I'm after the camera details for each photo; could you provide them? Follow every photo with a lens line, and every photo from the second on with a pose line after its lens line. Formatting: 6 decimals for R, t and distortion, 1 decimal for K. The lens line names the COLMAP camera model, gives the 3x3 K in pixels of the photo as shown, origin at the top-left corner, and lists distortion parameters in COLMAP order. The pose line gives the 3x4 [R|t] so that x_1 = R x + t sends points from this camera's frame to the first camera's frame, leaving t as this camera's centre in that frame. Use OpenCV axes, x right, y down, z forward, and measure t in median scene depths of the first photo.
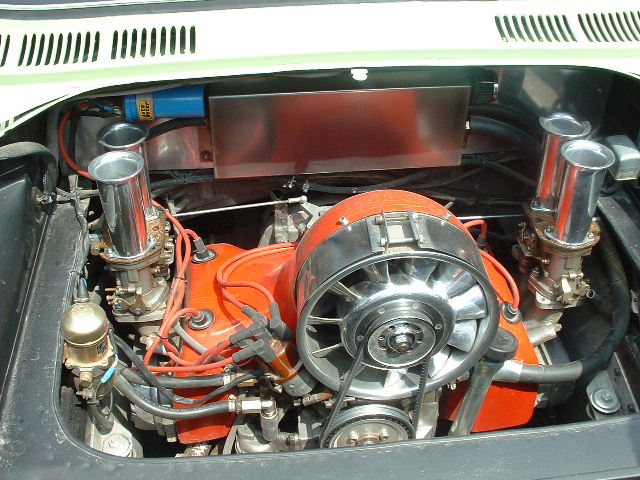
lens RADIAL K [[776.2, 0, 318.6], [0, 776.2, 240.4], [0, 0, 1]] dist [-0.168298, 0.000000]
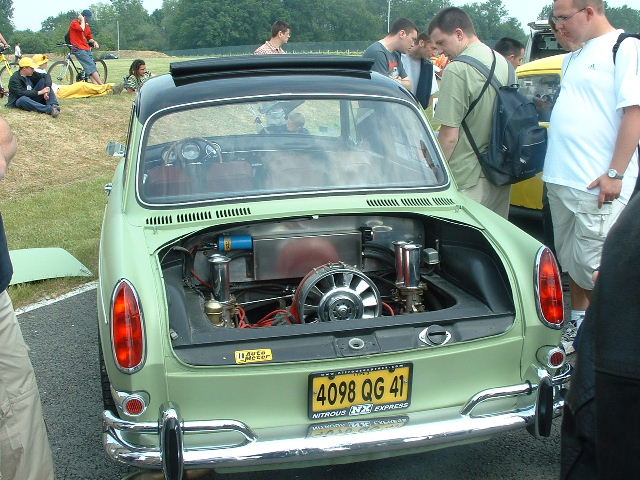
lens RADIAL K [[776.2, 0, 322.3], [0, 776.2, 238.2], [0, 0, 1]] dist [-0.168298, 0.000000]
pose [[0.992772, -0.057470, 0.105366, -0.185219], [0.101104, 0.873524, -0.476167, 0.993068], [-0.064674, 0.483378, 0.873020, -1.138331]]
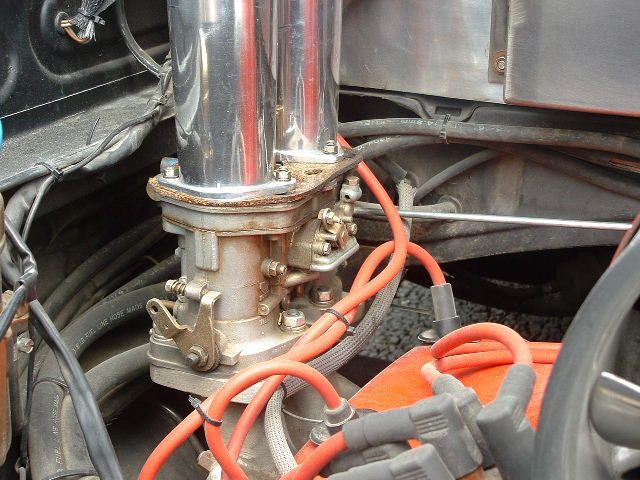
lens RADIAL K [[1089.2, 0, 319.4], [0, 1089.2, 243.2], [0, 0, 1]] dist [-0.064077, 0.000000]
pose [[0.861896, 0.164504, -0.479661, 0.062895], [-0.313494, 0.916351, -0.249044, 0.162535], [0.398569, 0.365020, 0.841370, 0.589383]]
